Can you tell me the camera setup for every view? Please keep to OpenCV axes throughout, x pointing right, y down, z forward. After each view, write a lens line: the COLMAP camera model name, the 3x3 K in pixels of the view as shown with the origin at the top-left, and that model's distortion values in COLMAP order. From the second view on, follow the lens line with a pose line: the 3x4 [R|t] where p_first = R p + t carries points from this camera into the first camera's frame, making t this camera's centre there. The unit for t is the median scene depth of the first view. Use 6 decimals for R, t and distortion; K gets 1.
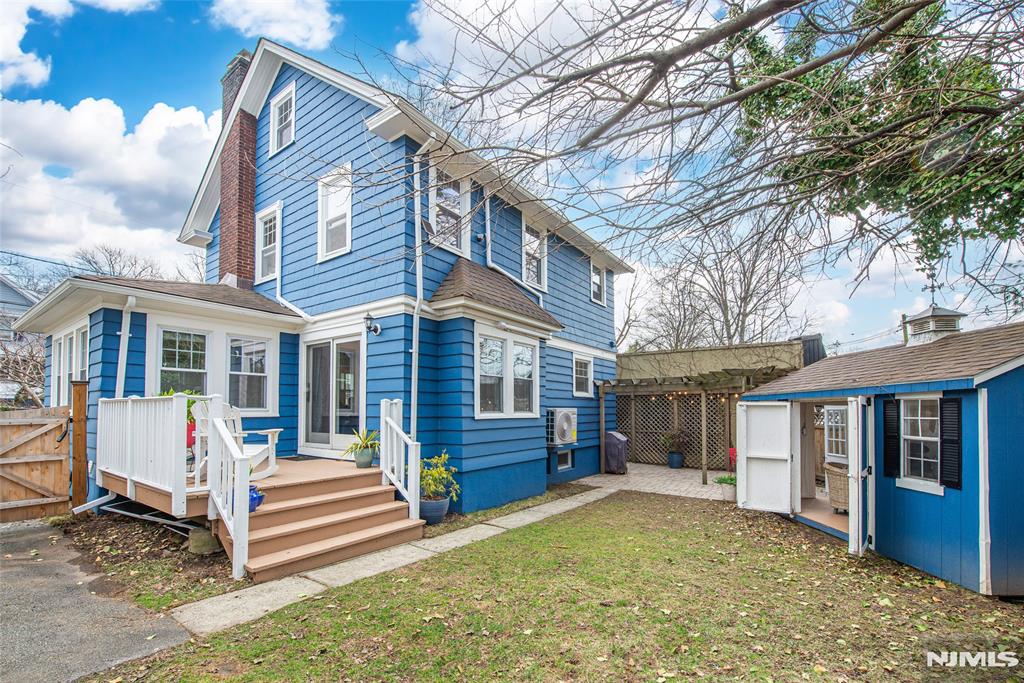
lens RADIAL K [[432.9, 0, 526.6], [0, 432.9, 397.5], [0, 0, 1]] dist [-0.009474, -0.001396]
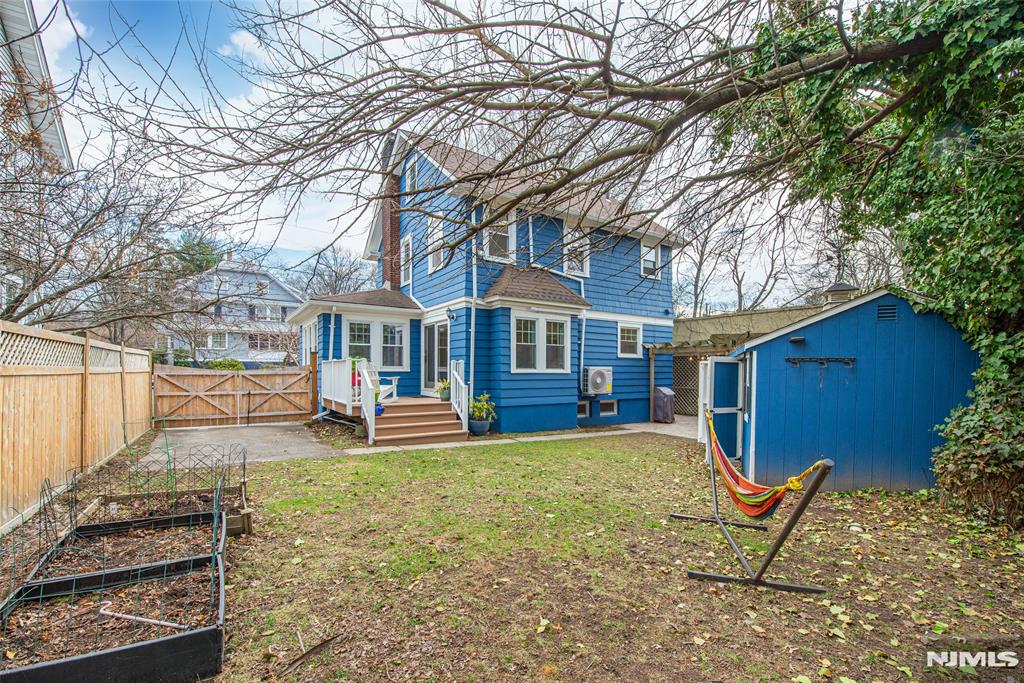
lens RADIAL K [[414.7, 0, 500.2], [0, 414.7, 373.3], [0, 0, 1]] dist [-0.000545, 0.000033]
pose [[0.923260, 0.006174, -0.384127, 0.392486], [0.006615, 0.999467, 0.031965, 0.003513], [0.384120, -0.032053, 0.922727, -0.354332]]
